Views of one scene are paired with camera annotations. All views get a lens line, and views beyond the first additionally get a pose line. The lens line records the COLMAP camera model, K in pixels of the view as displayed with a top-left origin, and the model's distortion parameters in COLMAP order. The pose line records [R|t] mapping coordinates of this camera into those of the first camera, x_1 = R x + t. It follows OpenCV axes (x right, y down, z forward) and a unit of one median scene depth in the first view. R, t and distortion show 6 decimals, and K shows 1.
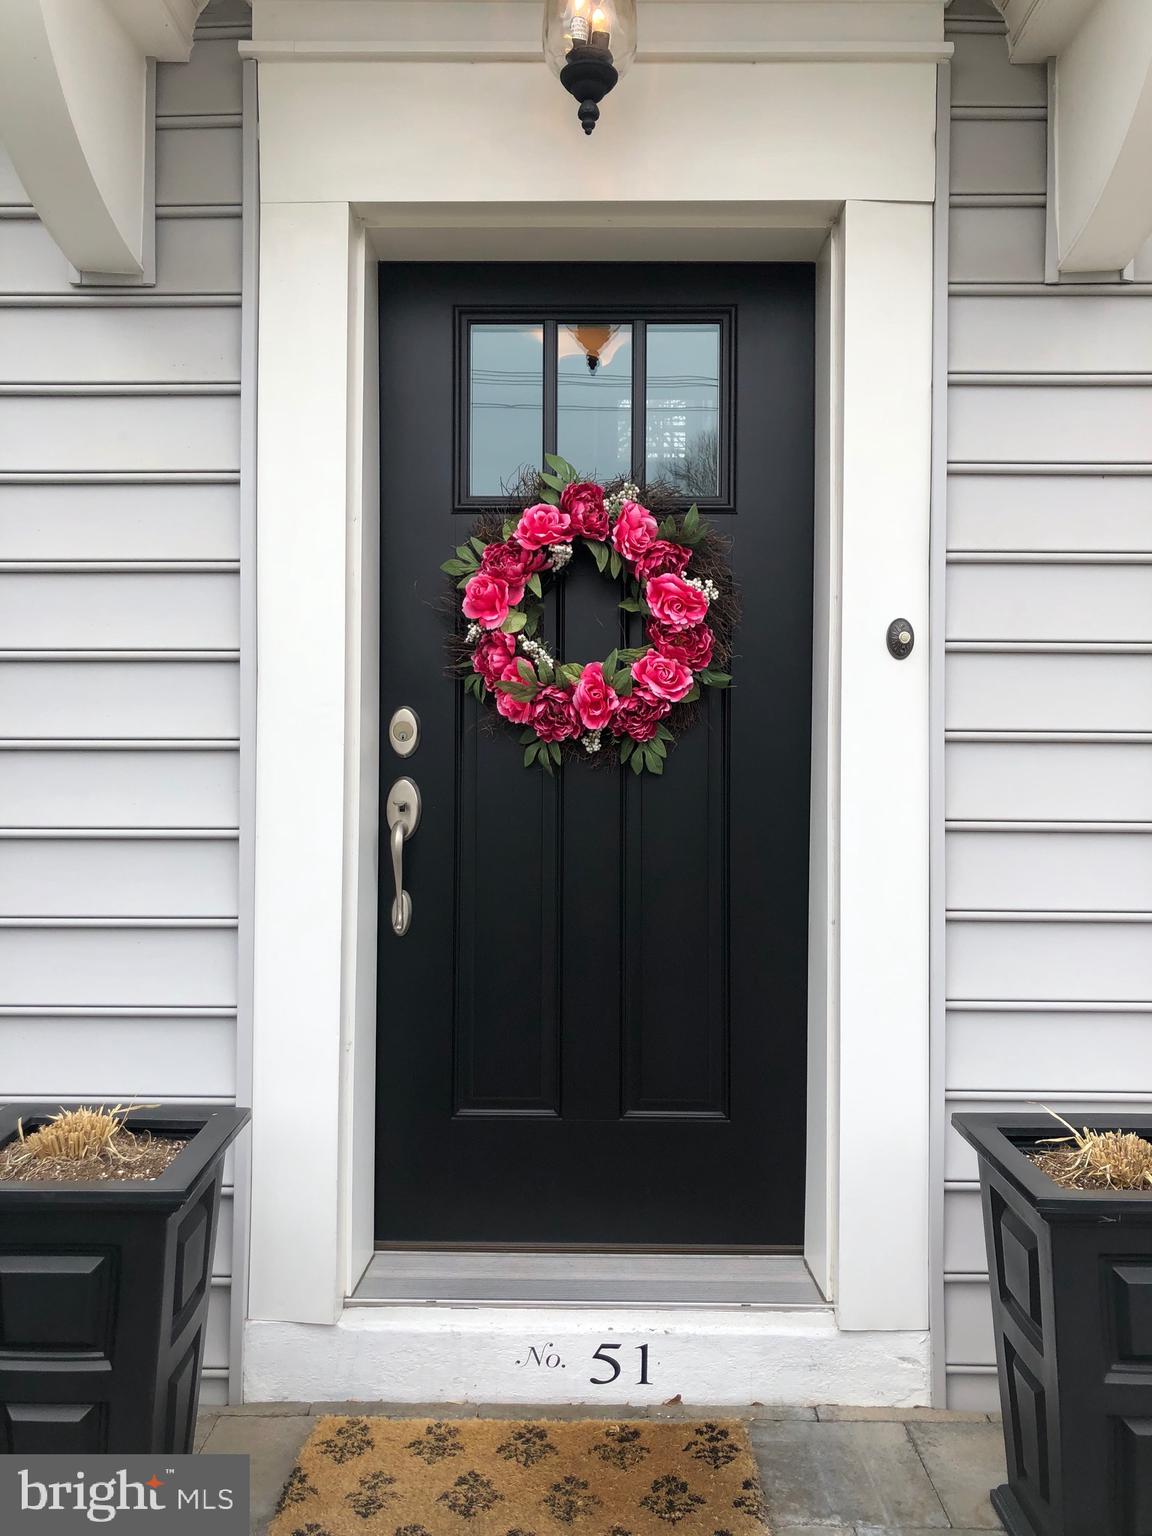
lens RADIAL K [[1249.0, 0, 581.0], [0, 1249.0, 767.1], [0, 0, 1]] dist [0.043137, -0.054978]
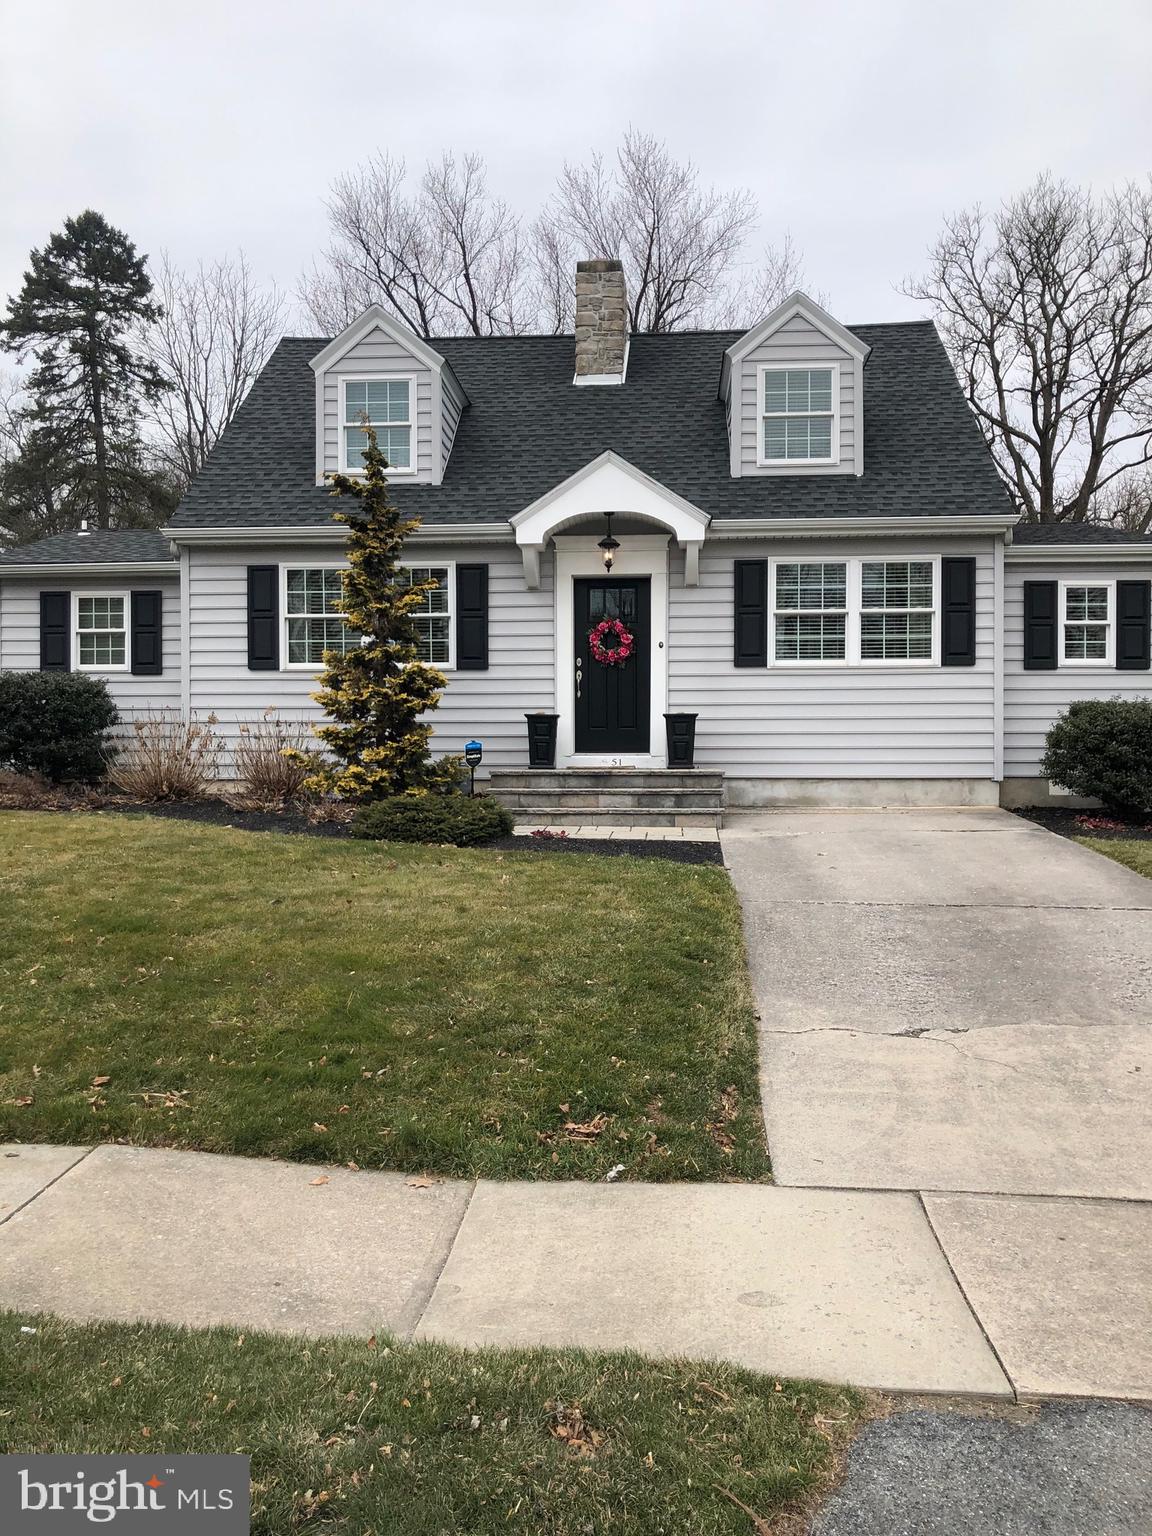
lens RADIAL K [[1249.0, 0, 574.4], [0, 1249.0, 773.0], [0, 0, 1]] dist [0.043137, -0.054978]
pose [[0.995999, -0.002840, -0.089320, 0.371982], [0.006112, 0.999320, 0.036374, 0.295625], [0.089155, -0.036775, 0.995339, -5.100686]]
